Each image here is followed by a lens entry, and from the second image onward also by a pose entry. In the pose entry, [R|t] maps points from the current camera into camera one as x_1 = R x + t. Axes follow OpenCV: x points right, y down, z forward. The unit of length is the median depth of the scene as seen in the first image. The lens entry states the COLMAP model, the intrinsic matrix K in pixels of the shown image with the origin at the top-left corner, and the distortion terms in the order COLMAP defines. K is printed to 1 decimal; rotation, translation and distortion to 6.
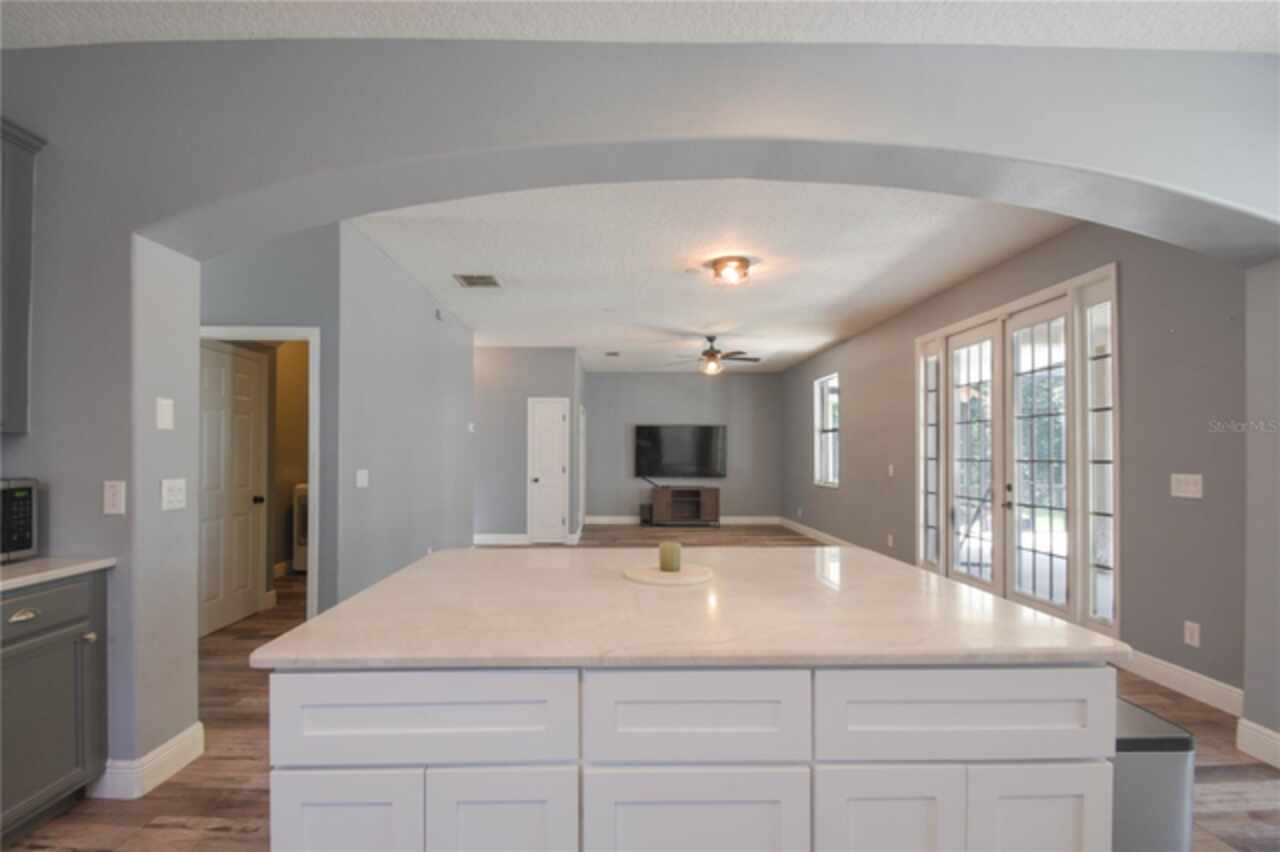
lens RADIAL K [[562.5, 0, 623.2], [0, 562.5, 445.4], [0, 0, 1]] dist [0.005611, -0.012402]
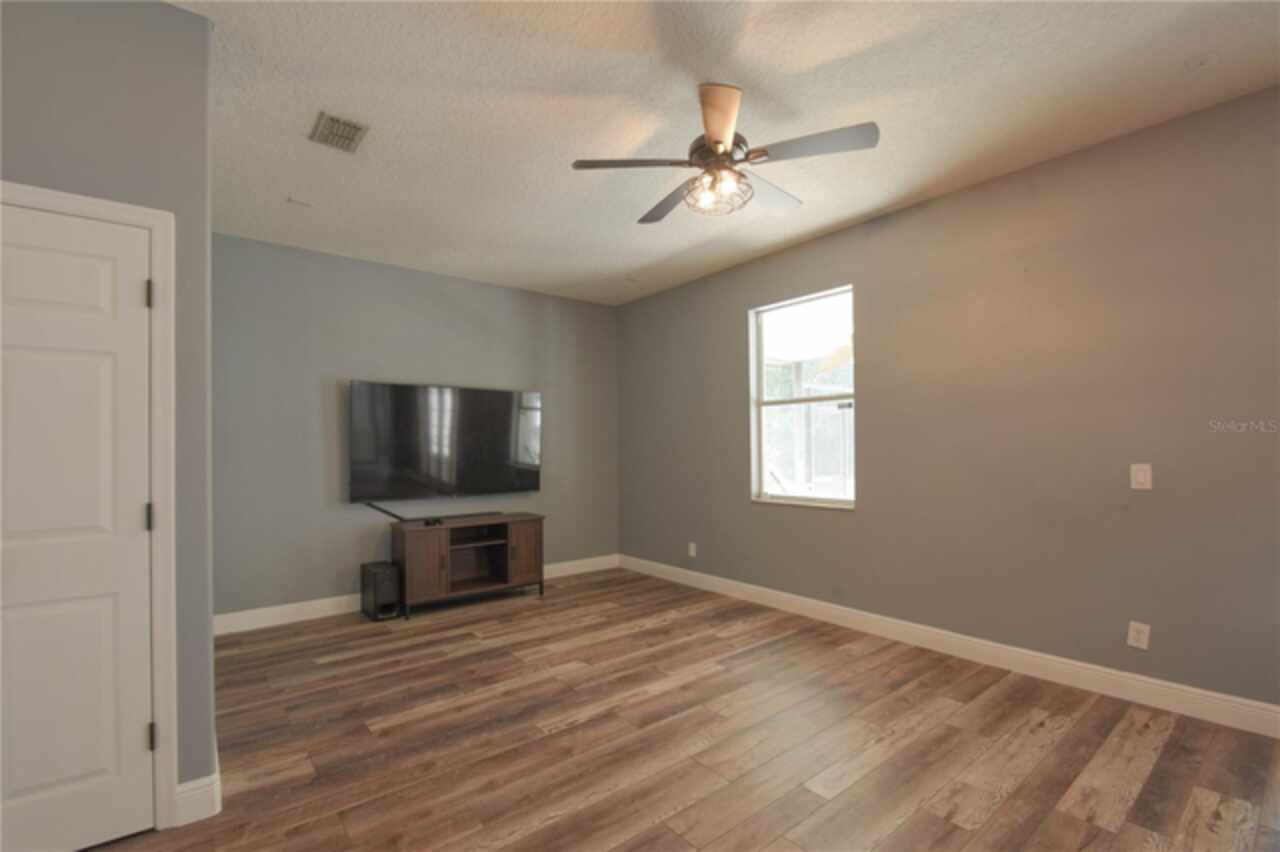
lens RADIAL K [[562.5, 0, 623.2], [0, 562.5, 445.4], [0, 0, 1]] dist [0.005611, -0.012402]
pose [[0.799763, -0.007218, 0.600273, -0.093808], [0.001968, 0.999954, 0.009402, 0.013100], [-0.600313, -0.006338, 0.799740, 0.744043]]
